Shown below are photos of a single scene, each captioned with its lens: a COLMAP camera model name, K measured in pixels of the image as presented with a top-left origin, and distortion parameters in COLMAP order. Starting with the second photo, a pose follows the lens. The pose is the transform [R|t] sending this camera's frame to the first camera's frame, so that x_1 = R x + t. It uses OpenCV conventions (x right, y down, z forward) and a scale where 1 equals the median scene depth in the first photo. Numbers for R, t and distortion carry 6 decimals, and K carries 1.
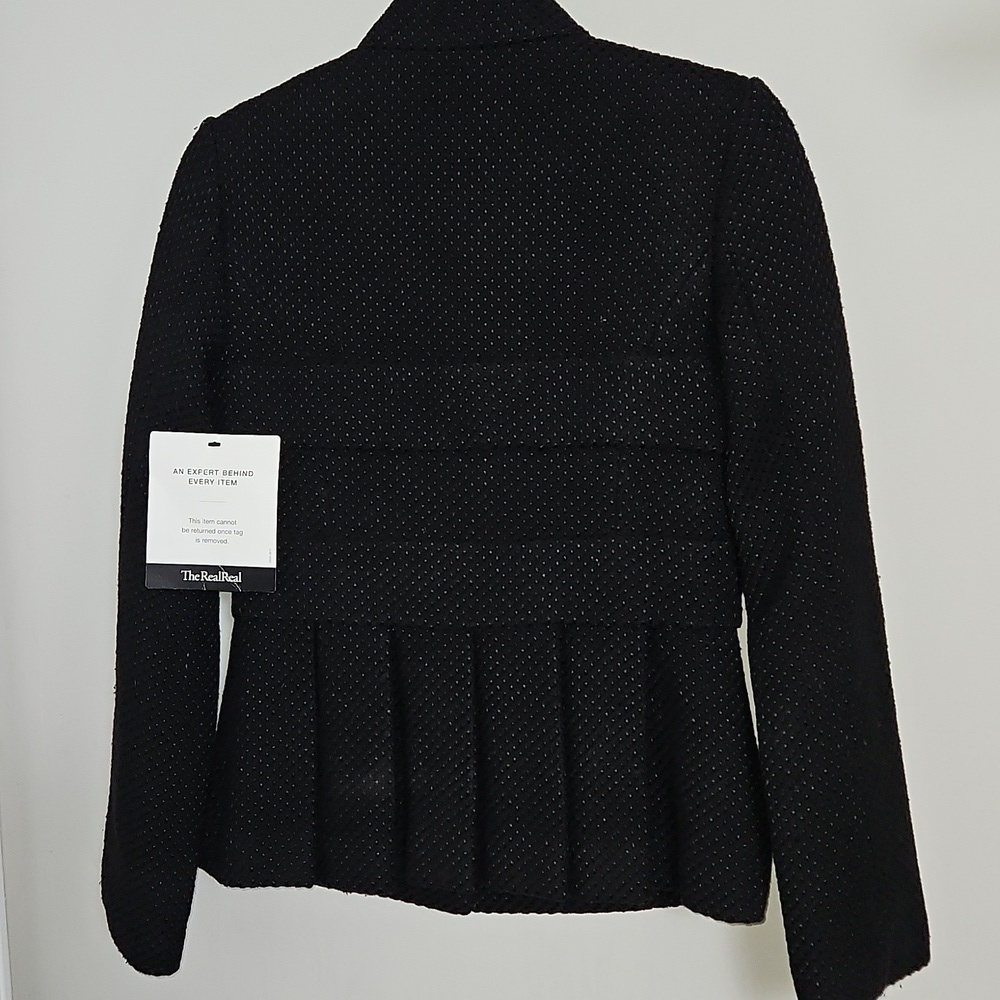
lens RADIAL K [[1567.0, 0, 497.8], [0, 1567.0, 501.0], [0, 0, 1]] dist [0.088253, 0.000000]
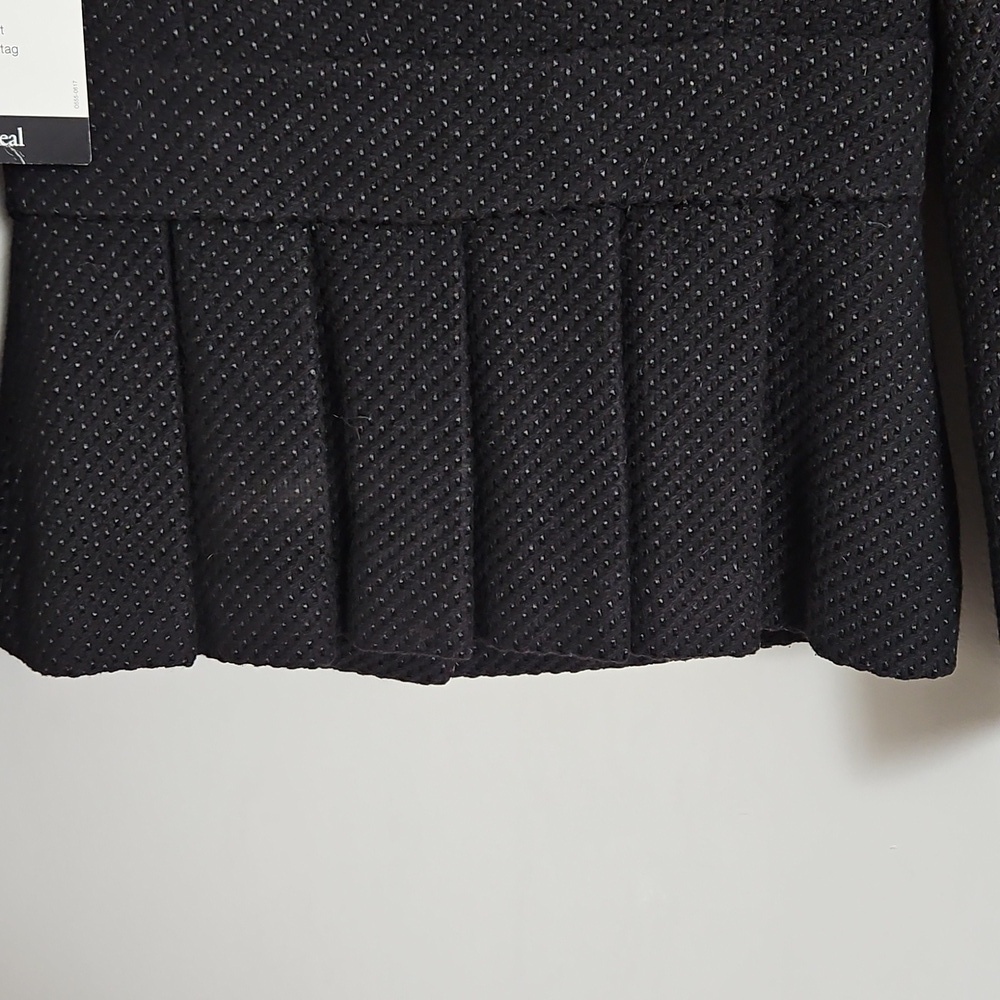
lens RADIAL K [[1567.0, 0, 501.4], [0, 1567.0, 496.5], [0, 0, 1]] dist [0.088253, 0.000000]
pose [[0.981574, -0.065123, 0.179645, -0.109649], [0.023963, 0.974662, 0.222394, 0.052365], [-0.189576, -0.213991, 0.958263, 0.427397]]
